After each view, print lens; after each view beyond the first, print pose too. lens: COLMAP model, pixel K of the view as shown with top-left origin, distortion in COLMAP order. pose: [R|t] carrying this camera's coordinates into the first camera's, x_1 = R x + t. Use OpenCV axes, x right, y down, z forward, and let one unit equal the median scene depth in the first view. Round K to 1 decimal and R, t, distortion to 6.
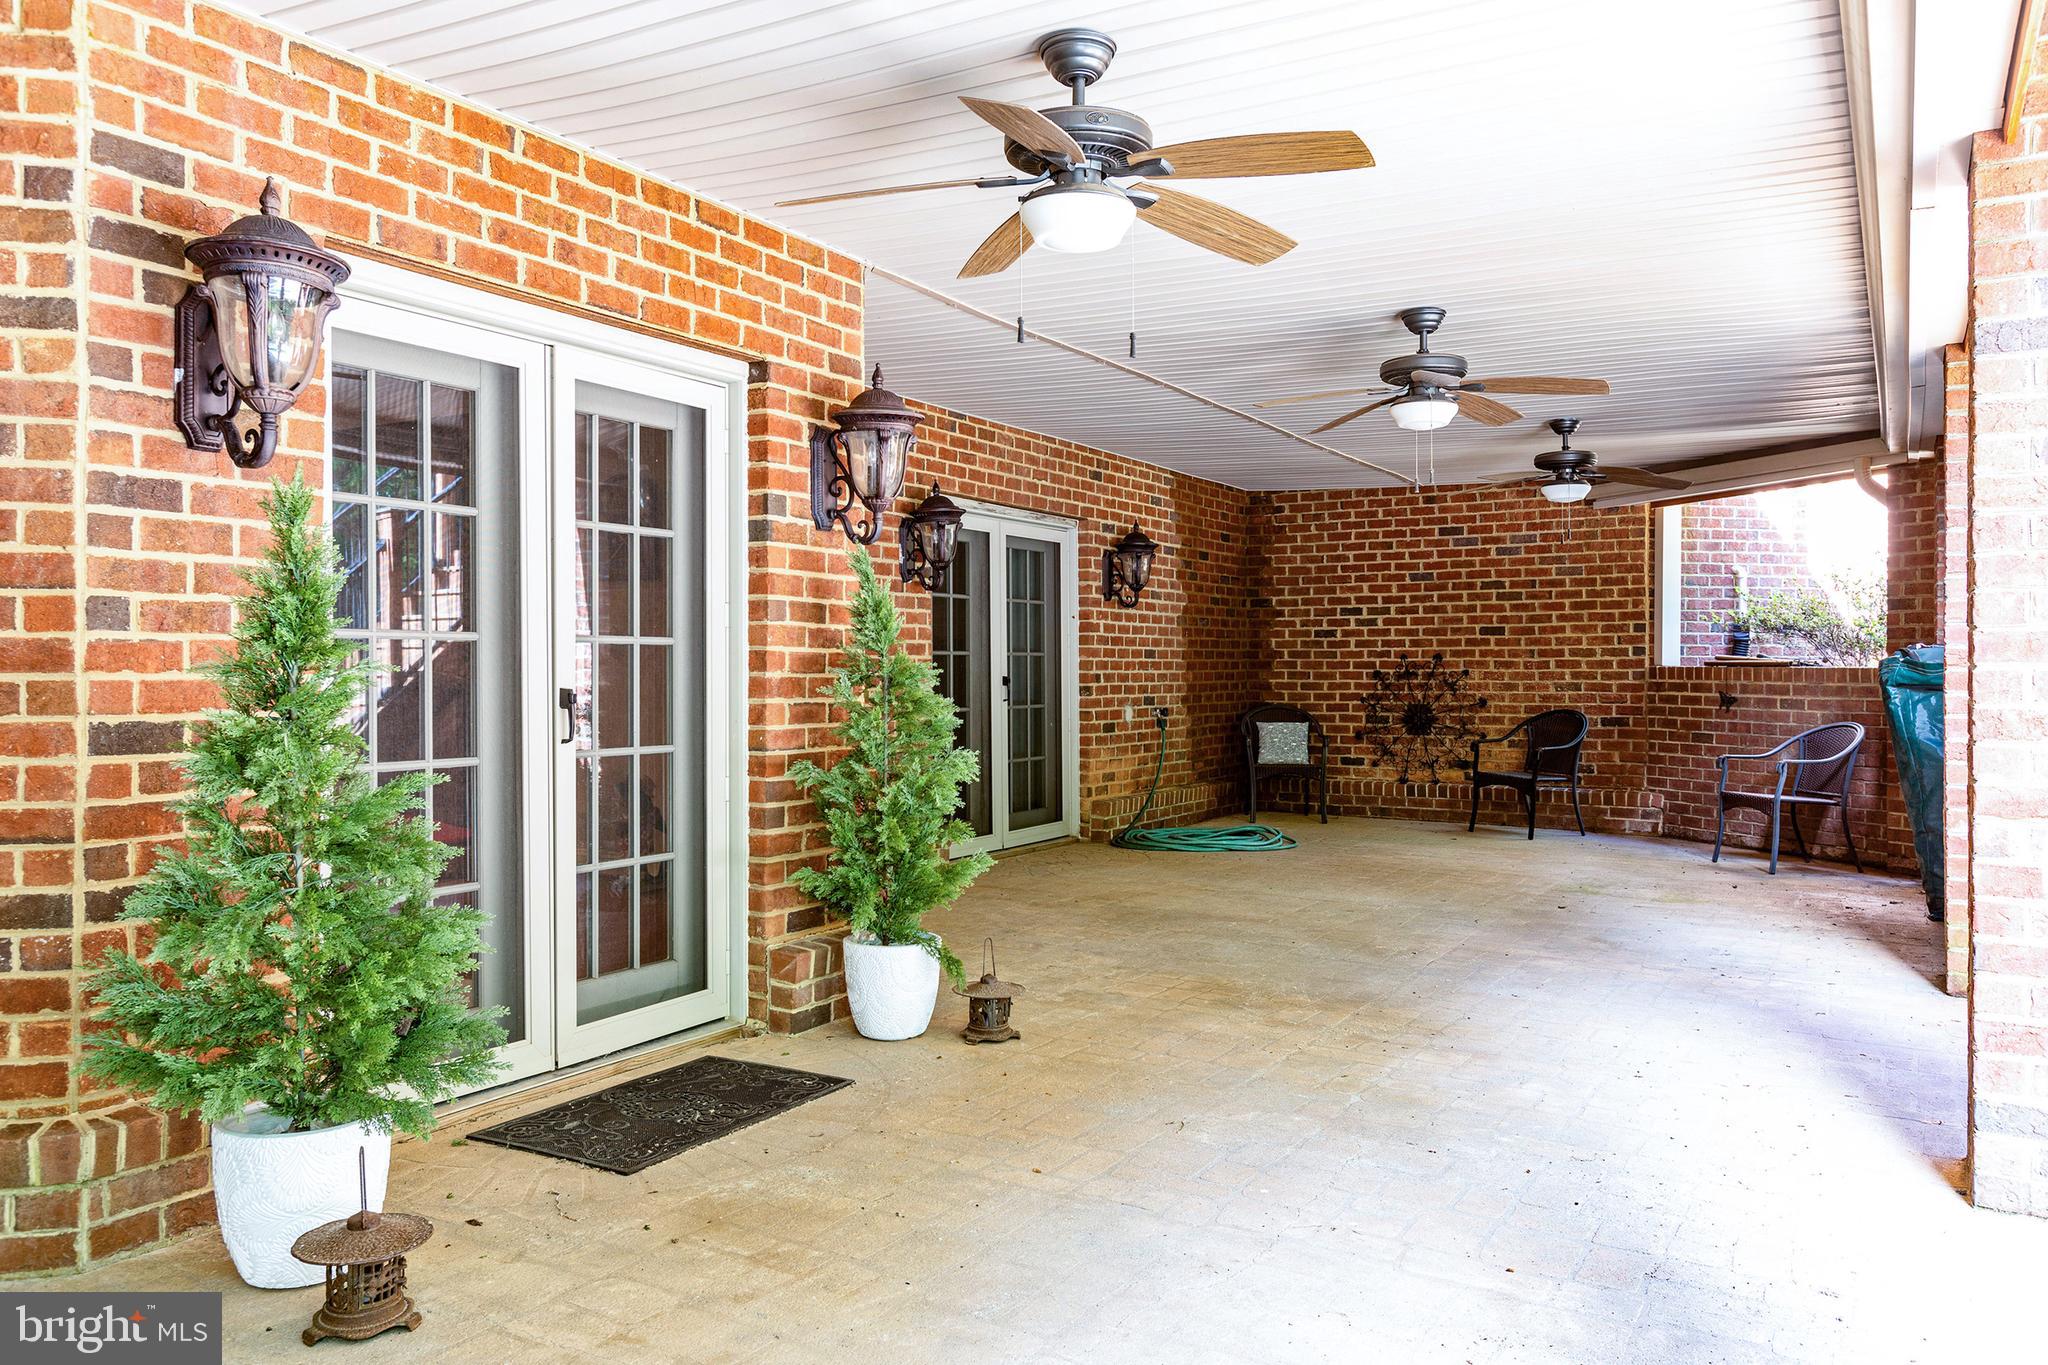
lens RADIAL K [[1506.0, 0, 1023.8], [0, 1506.0, 682.5], [0, 0, 1]] dist [-0.004136, 0.000028]
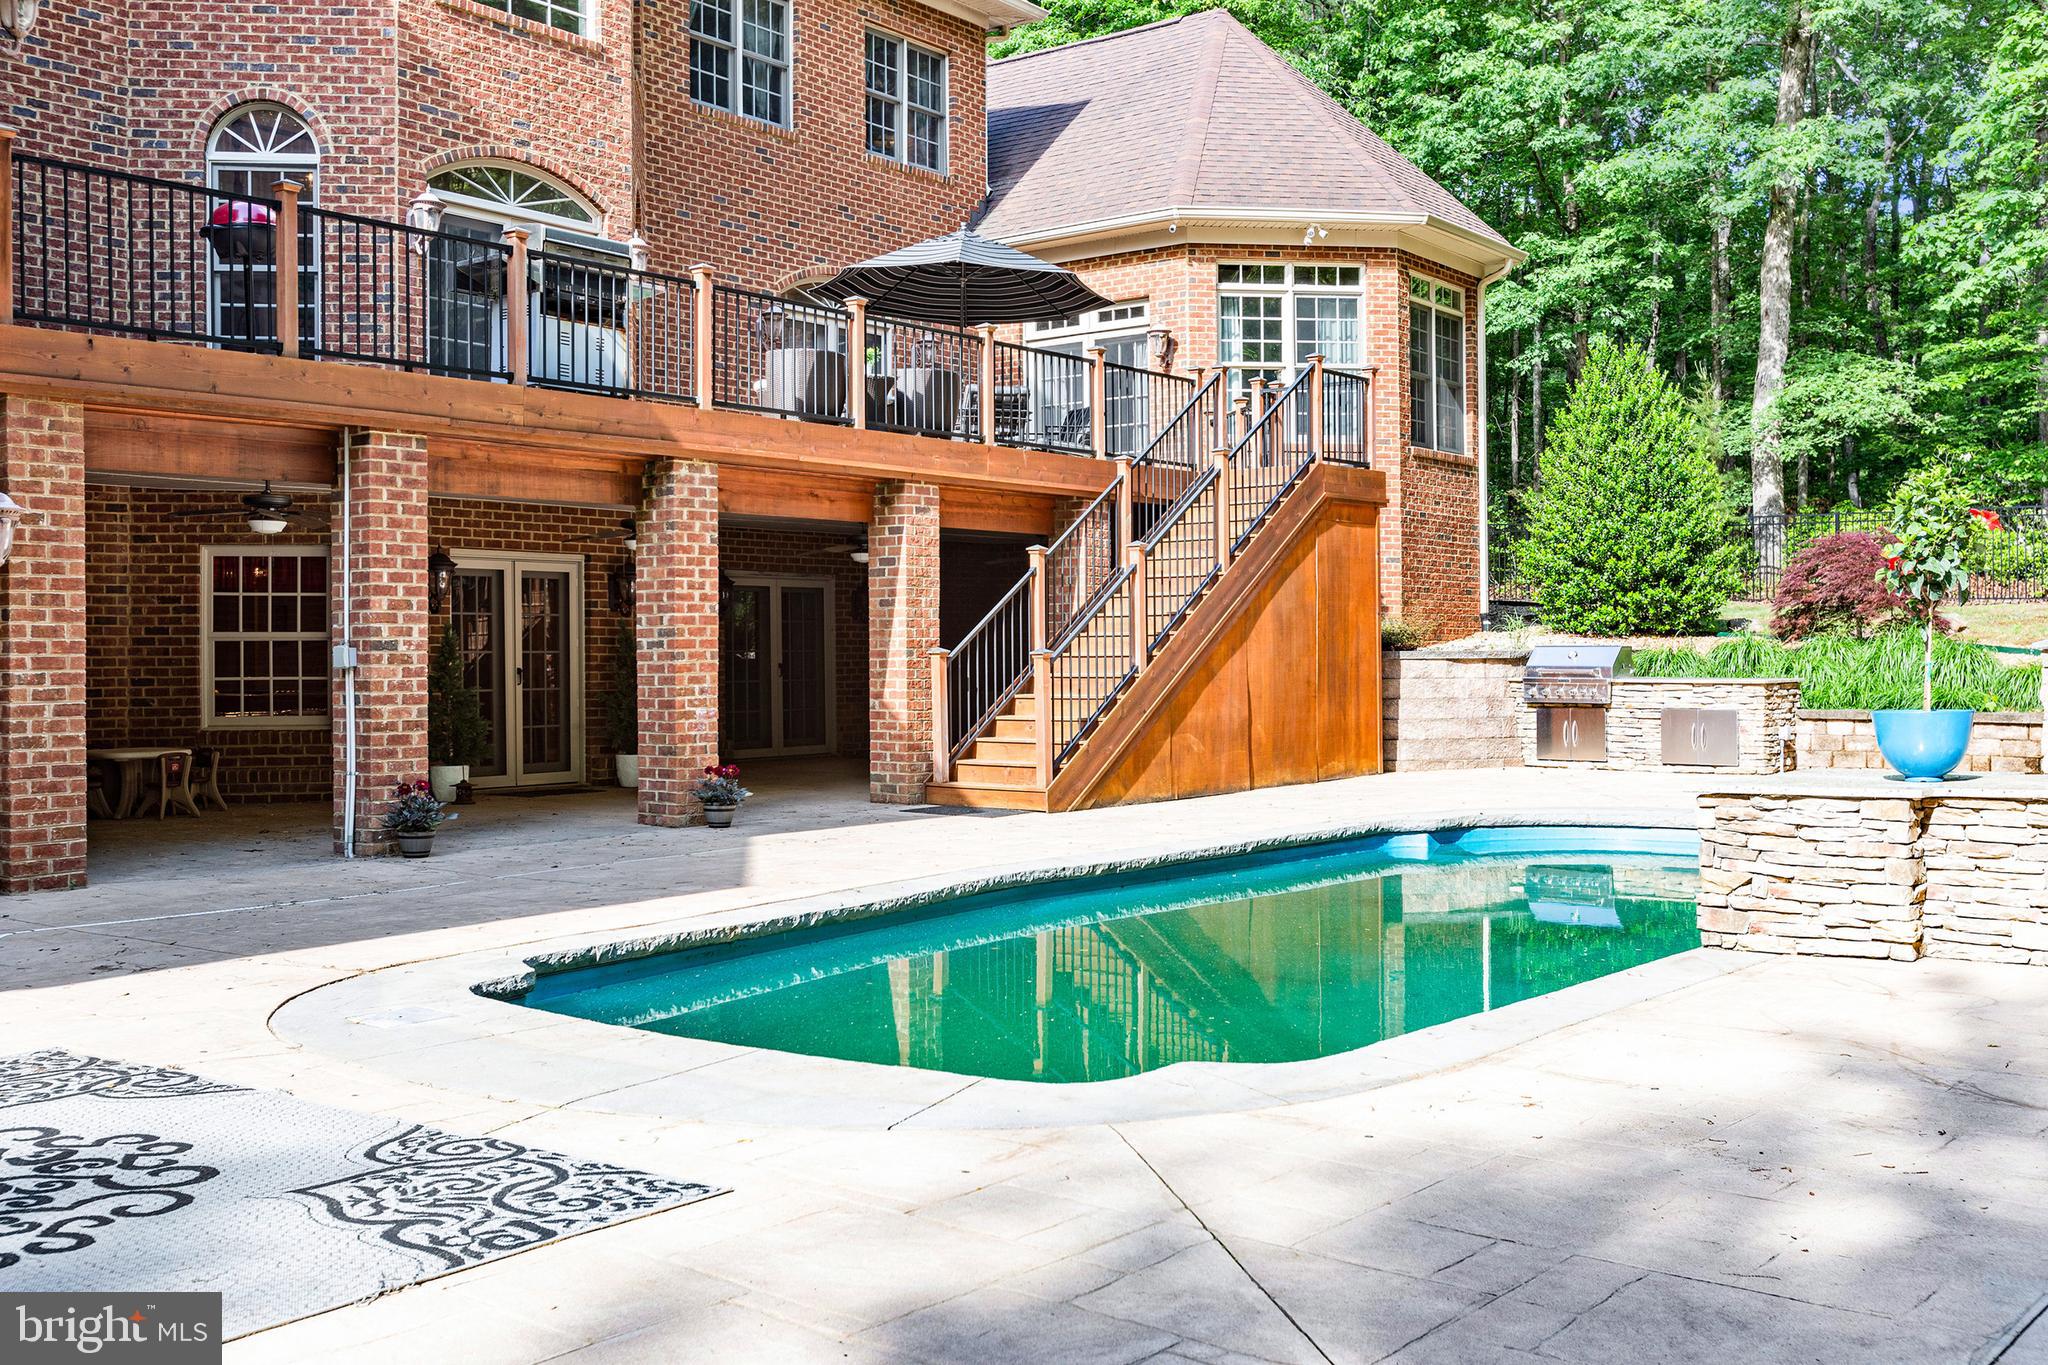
lens RADIAL K [[2075.6, 0, 1020.4], [0, 2075.6, 666.7], [0, 0, 1]] dist [-0.009642, 0.000000]
pose [[0.990149, -0.000295, -0.140018, 1.220939], [-0.000556, 0.999982, -0.006036, 0.024866], [0.140017, 0.006054, 0.990131, -2.865197]]
